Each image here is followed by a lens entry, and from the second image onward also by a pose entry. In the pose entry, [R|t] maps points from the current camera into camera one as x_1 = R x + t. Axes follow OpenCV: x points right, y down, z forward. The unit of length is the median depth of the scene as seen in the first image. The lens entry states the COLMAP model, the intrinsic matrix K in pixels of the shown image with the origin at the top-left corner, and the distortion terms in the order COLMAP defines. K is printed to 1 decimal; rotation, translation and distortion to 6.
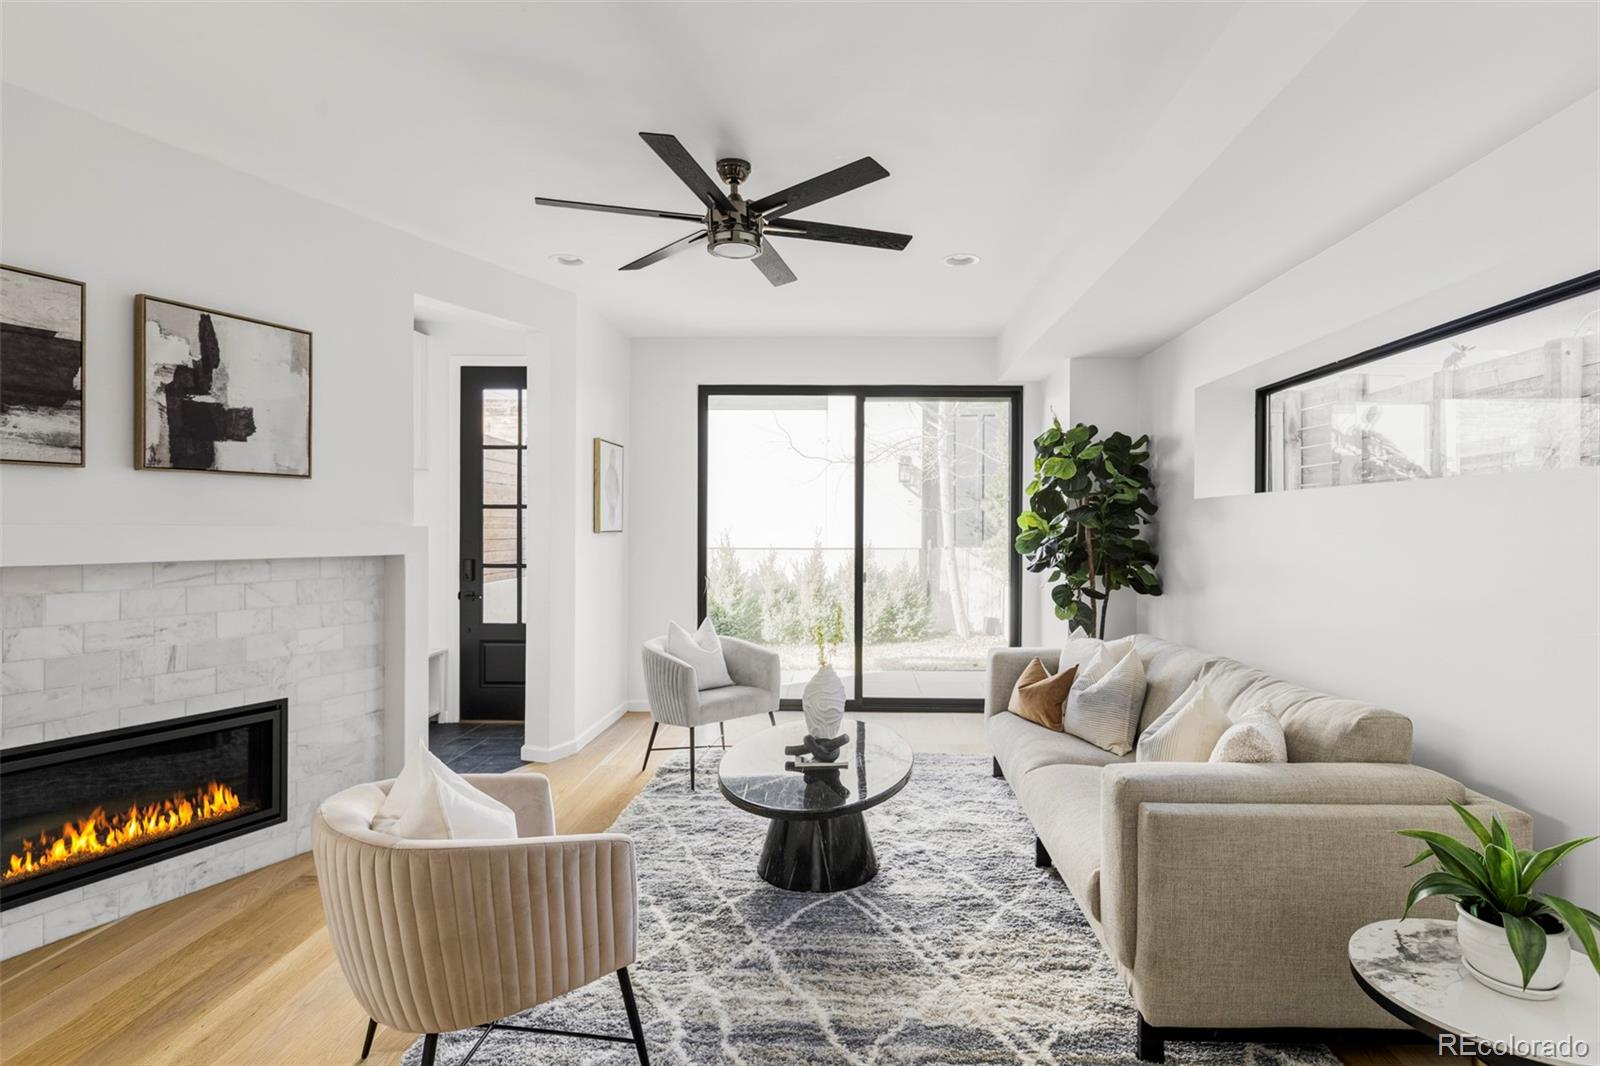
lens RADIAL K [[833.9, 0, 800.0], [0, 833.9, 533.0], [0, 0, 1]] dist [0.001101, -0.000048]
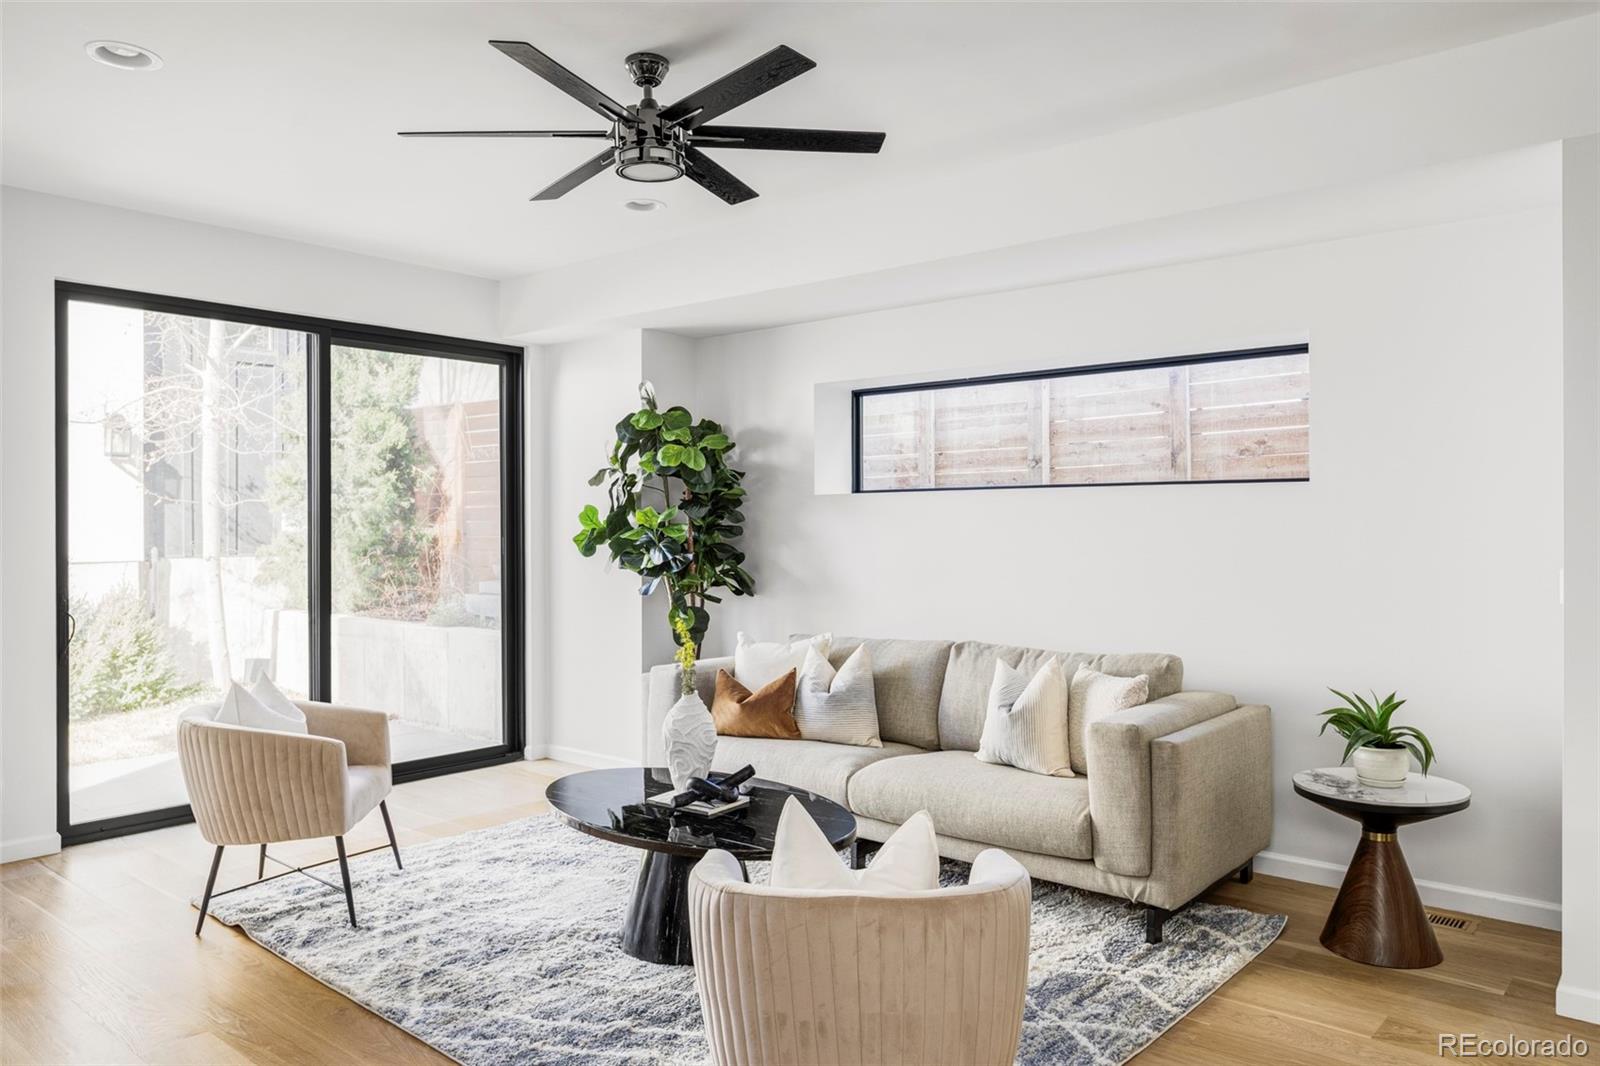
lens RADIAL K [[1144.7, 0, 800.0], [0, 1144.7, 533.0], [0, 0, 1]] dist [0.003208, 0.001222]
pose [[0.621492, -0.011759, 0.783332, -0.561056], [0.012770, 0.999907, 0.004878, -0.001819], [-0.783316, 0.006972, 0.621585, 0.150604]]
